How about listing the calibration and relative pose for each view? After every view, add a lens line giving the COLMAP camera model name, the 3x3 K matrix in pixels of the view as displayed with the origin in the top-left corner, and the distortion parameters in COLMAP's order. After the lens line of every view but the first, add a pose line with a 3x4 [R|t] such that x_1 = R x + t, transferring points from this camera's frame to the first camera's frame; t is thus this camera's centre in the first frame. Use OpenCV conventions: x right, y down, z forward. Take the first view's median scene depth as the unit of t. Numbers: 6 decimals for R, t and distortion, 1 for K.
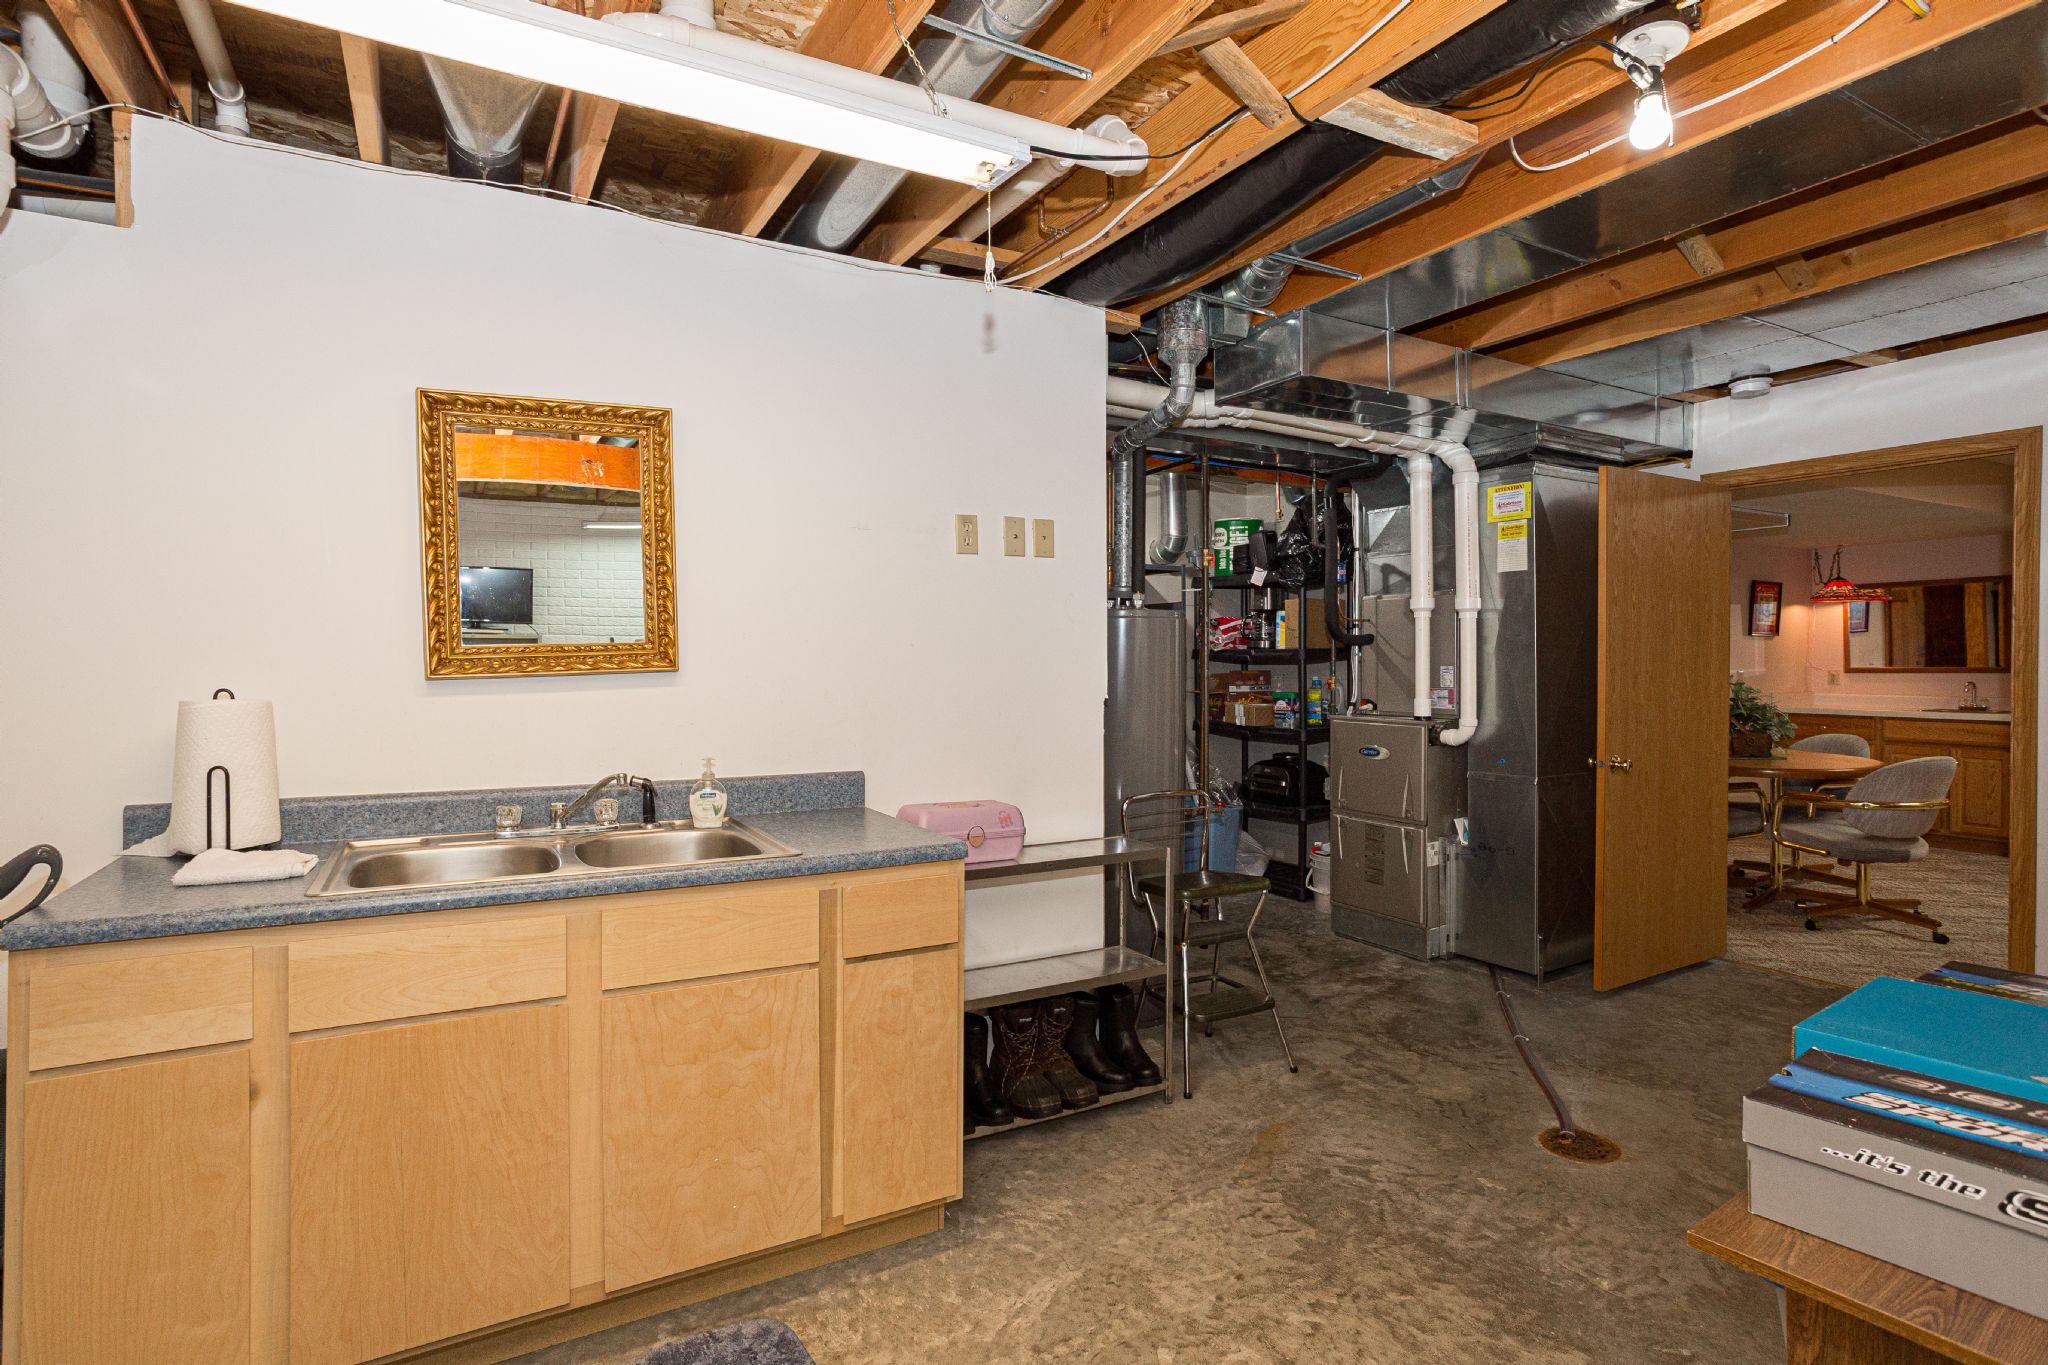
lens RADIAL K [[1018.6, 0, 1058.4], [0, 1018.6, 651.1], [0, 0, 1]] dist [-0.040738, 0.020958]
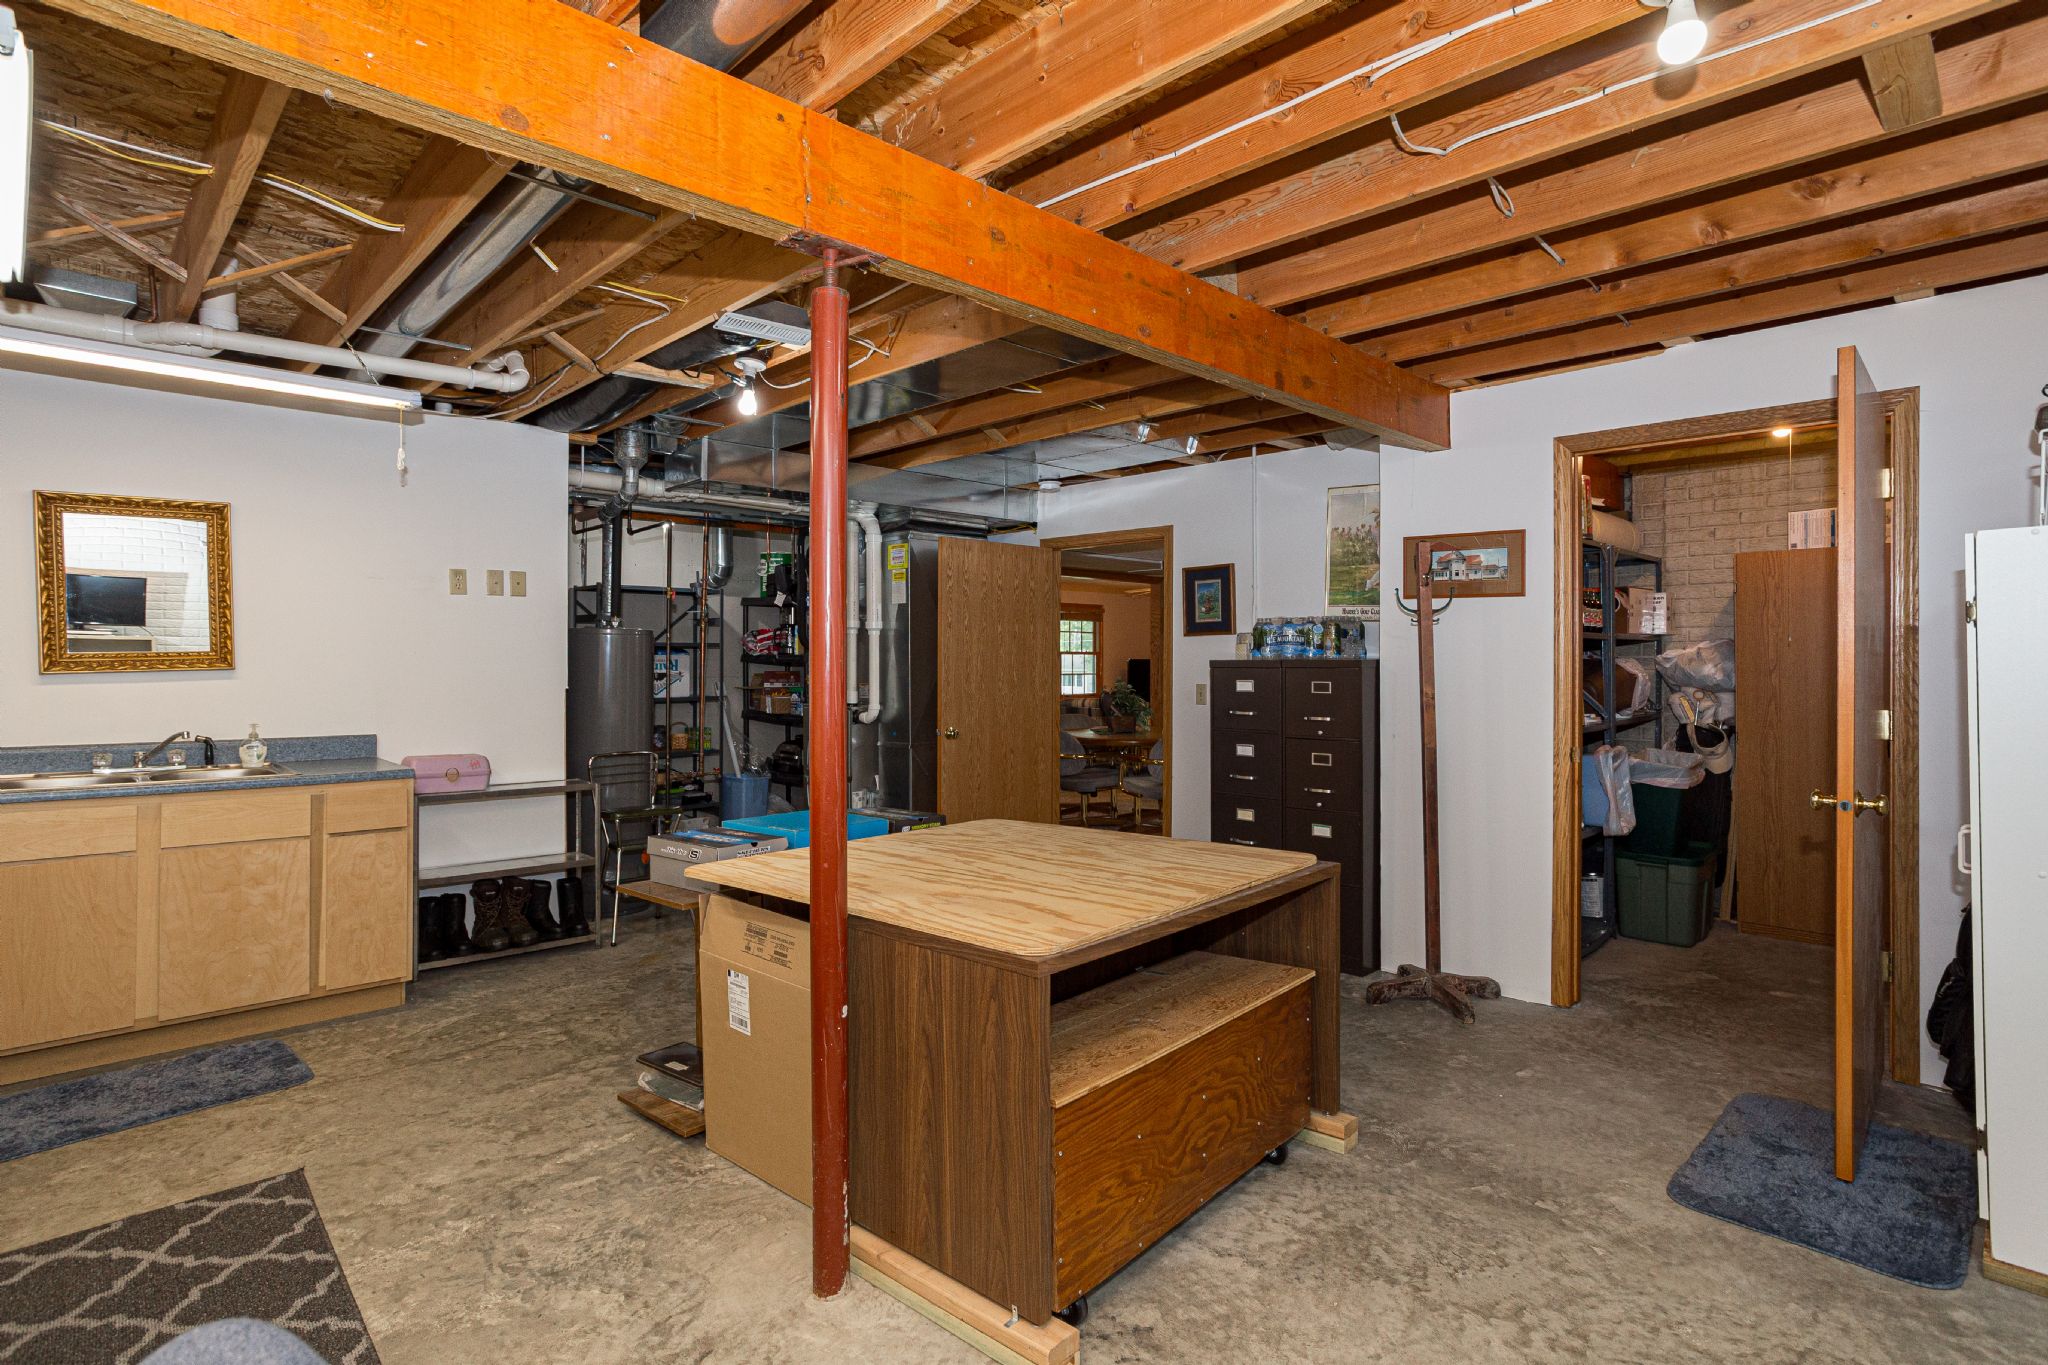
lens RADIAL K [[1018.6, 0, 1021.9], [0, 1018.6, 639.9], [0, 0, 1]] dist [-0.040738, 0.020958]
pose [[0.973569, 0.007263, 0.228279, 0.463571], [-0.004315, 0.999901, -0.013412, -0.010810], [-0.228354, 0.012072, 0.973503, -0.797569]]
